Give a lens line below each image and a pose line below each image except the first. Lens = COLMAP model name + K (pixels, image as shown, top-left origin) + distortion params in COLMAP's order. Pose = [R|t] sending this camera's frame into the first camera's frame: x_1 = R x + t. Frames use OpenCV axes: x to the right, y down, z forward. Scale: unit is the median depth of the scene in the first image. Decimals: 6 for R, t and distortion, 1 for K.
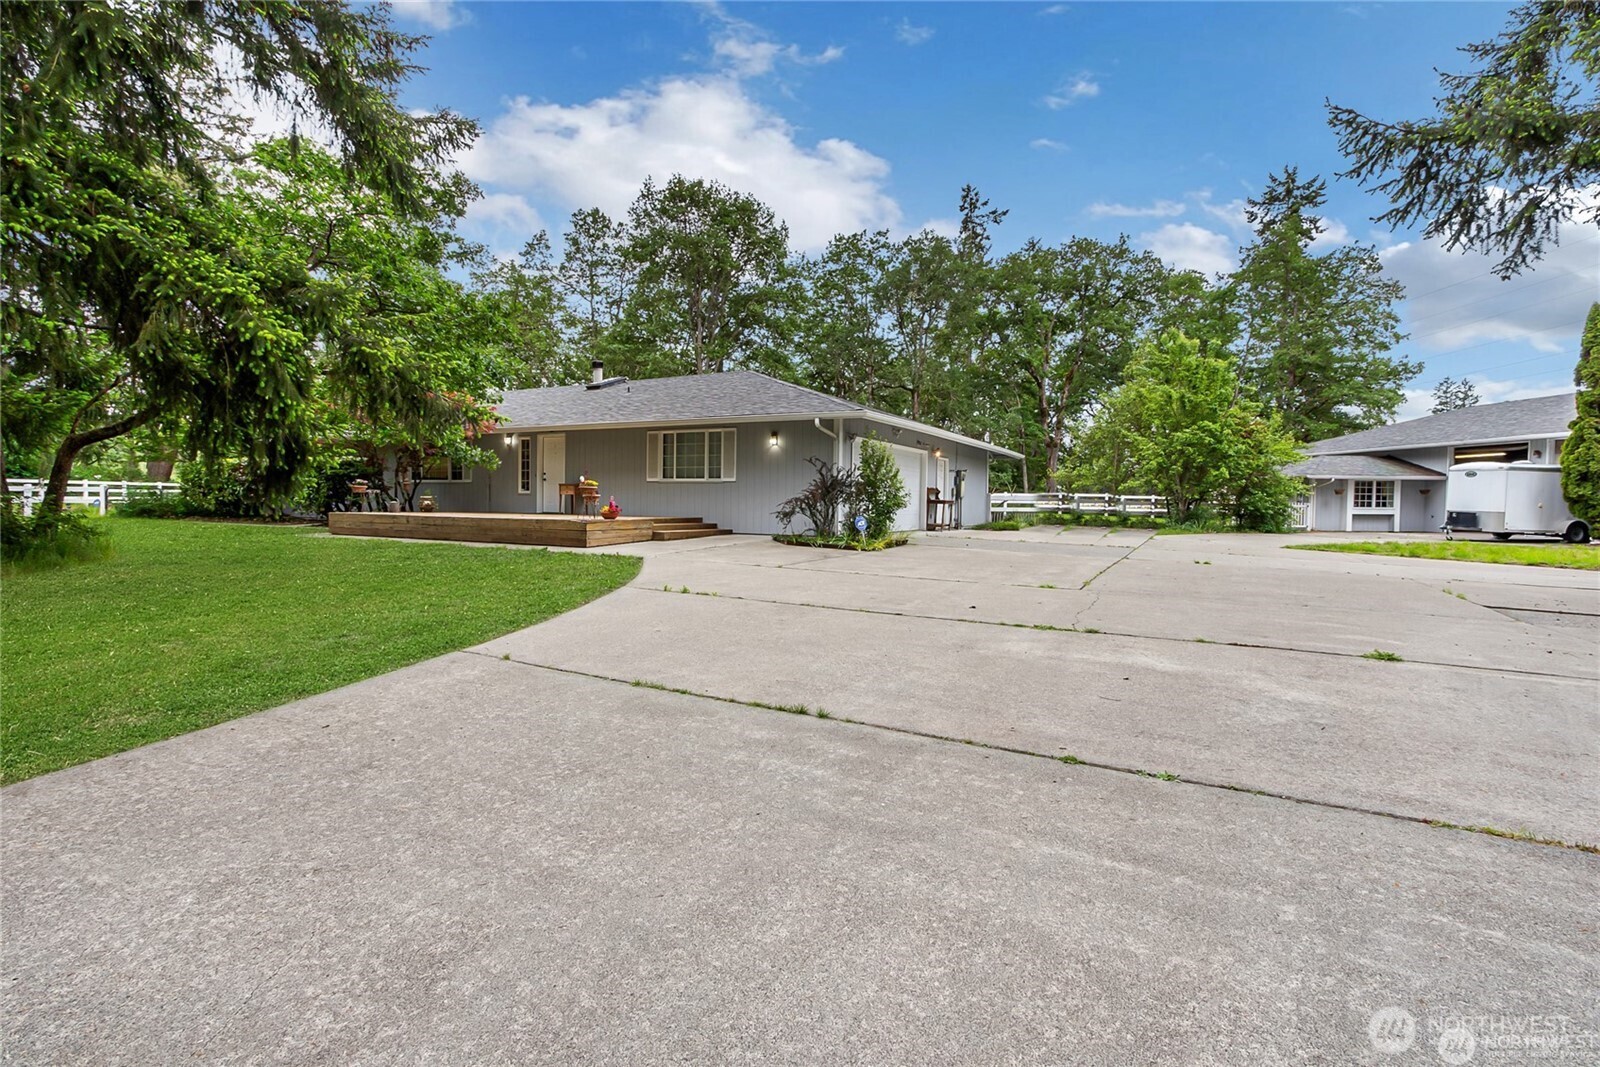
lens RADIAL K [[719.7, 0, 801.8], [0, 719.7, 513.6], [0, 0, 1]] dist [0.000063, -0.000262]
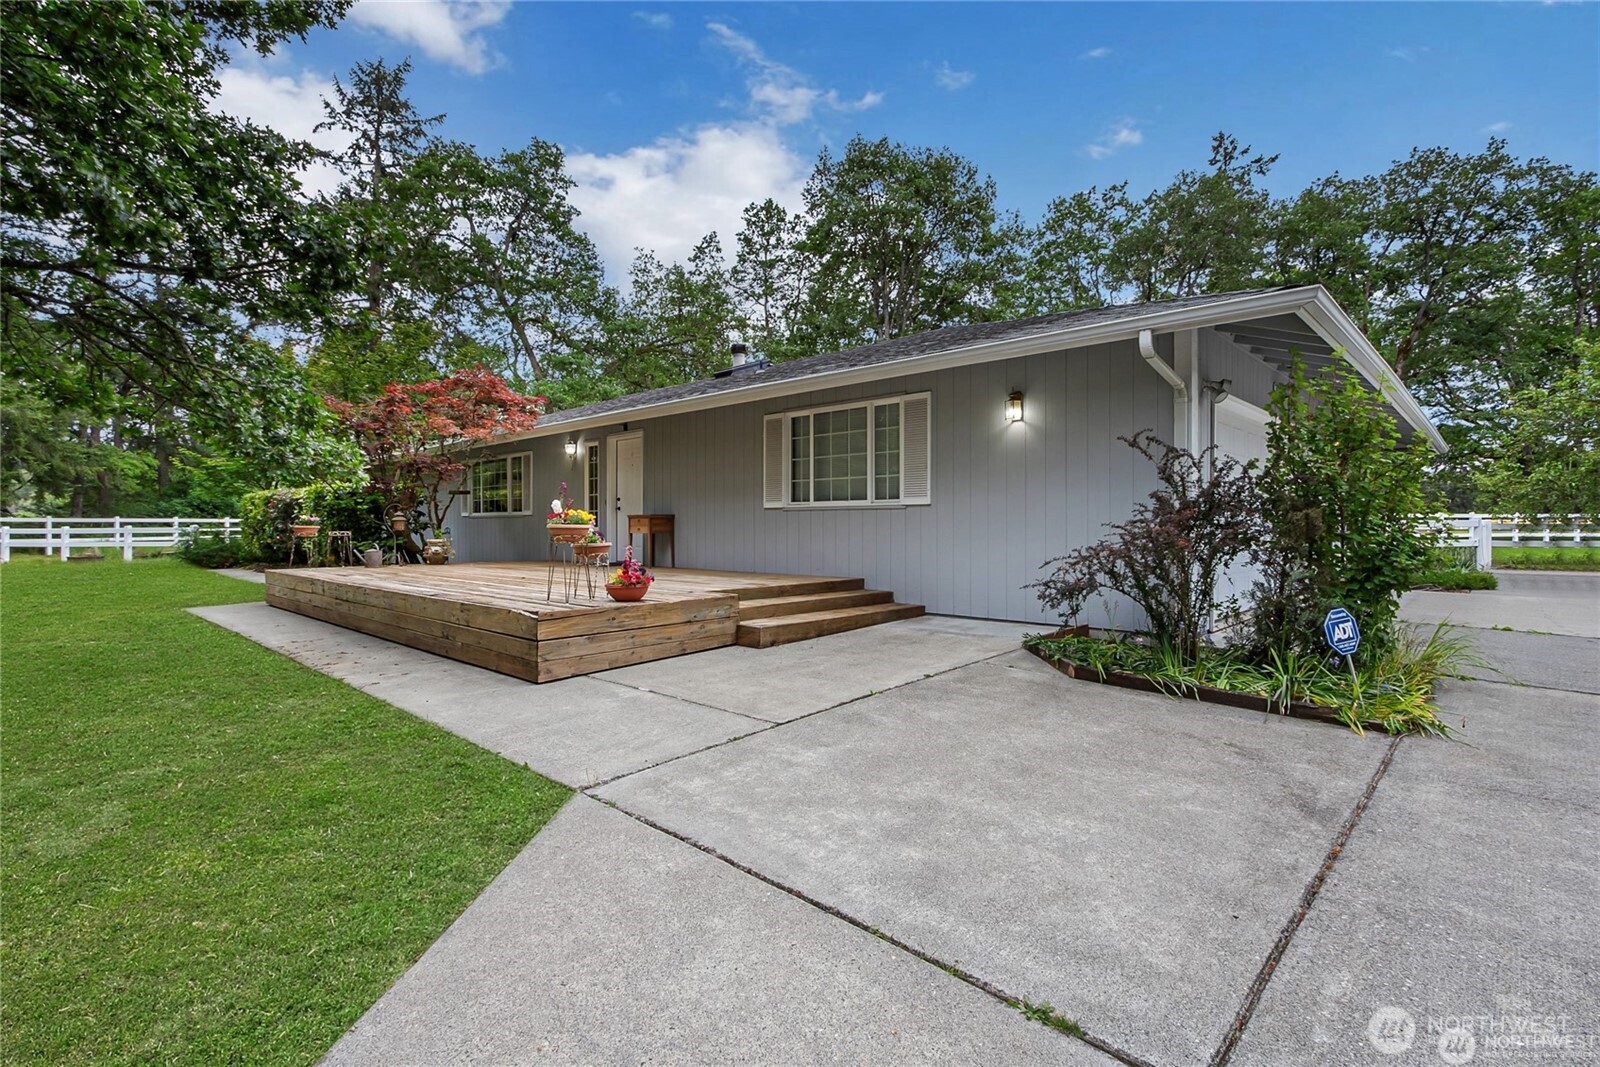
lens RADIAL K [[719.7, 0, 801.8], [0, 719.7, 513.6], [0, 0, 1]] dist [0.000063, -0.000262]
pose [[0.962633, -0.017089, -0.270270, -0.015433], [0.007749, 0.999336, -0.035588, -0.007685], [0.270699, 0.032164, 0.962127, 0.176108]]
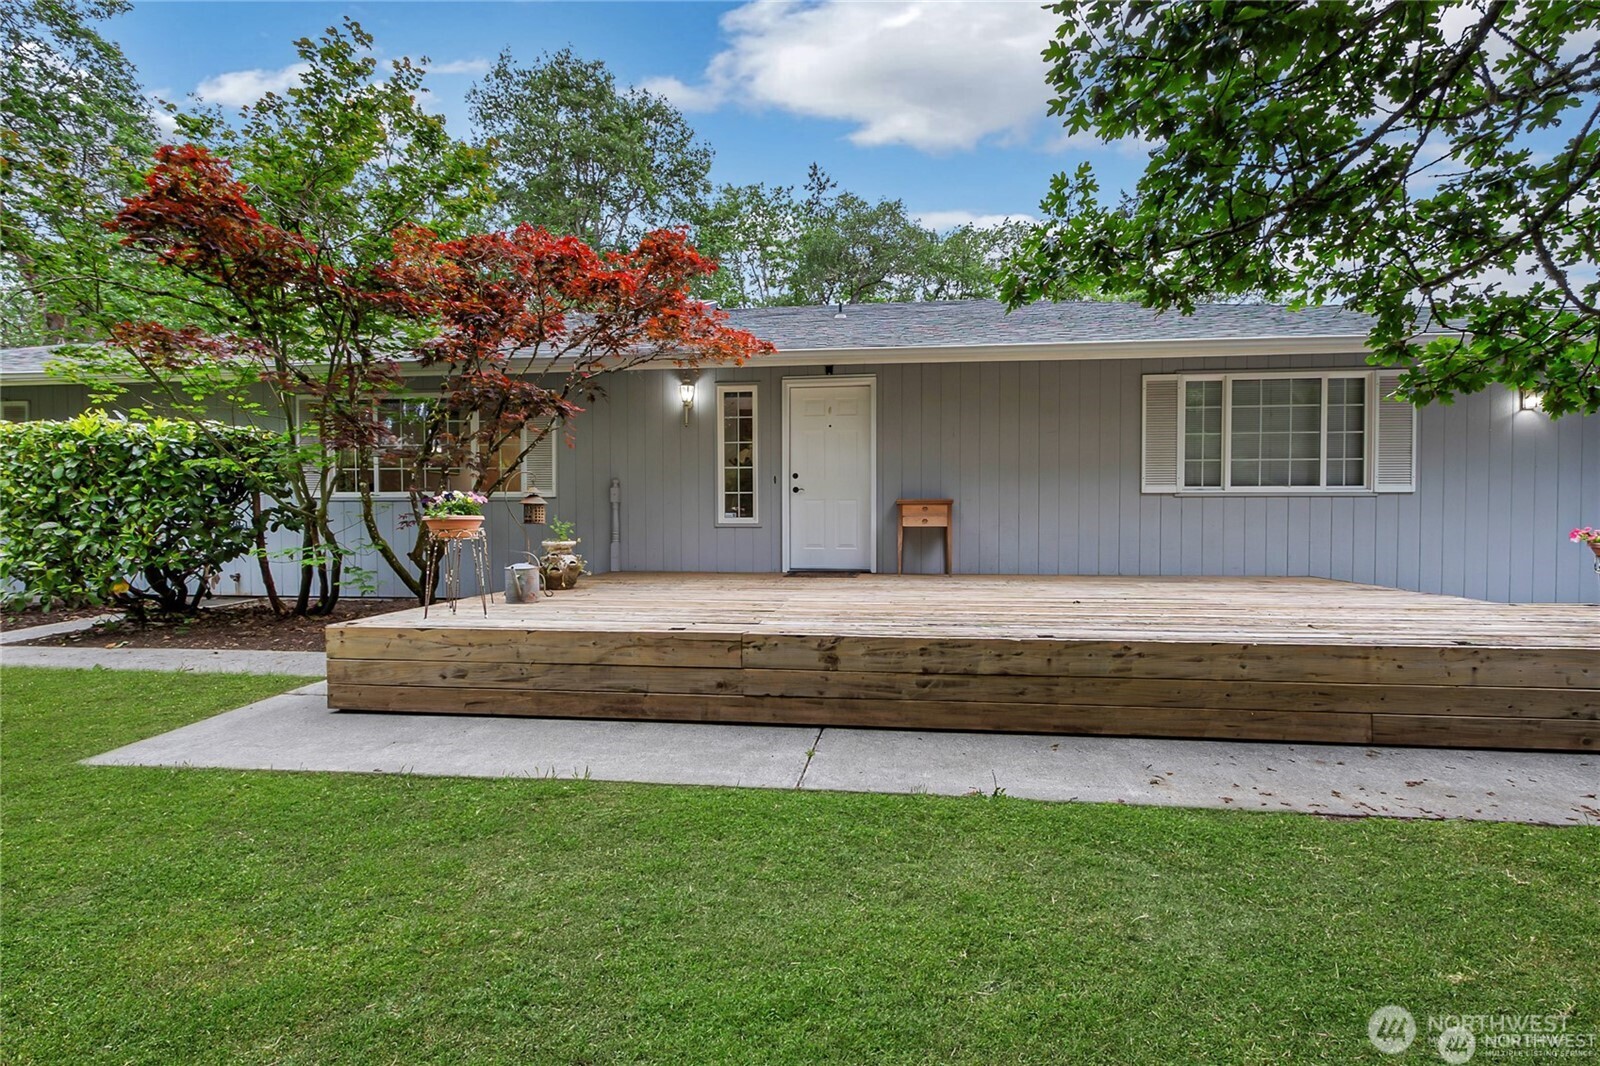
lens RADIAL K [[719.7, 0, 801.8], [0, 719.7, 513.1], [0, 0, 1]] dist [0.000063, -0.000262]
pose [[0.931670, -0.018400, 0.362840, -0.201599], [0.020602, 0.999785, -0.002200, -0.012995], [-0.362721, 0.009525, 0.931849, 0.243041]]
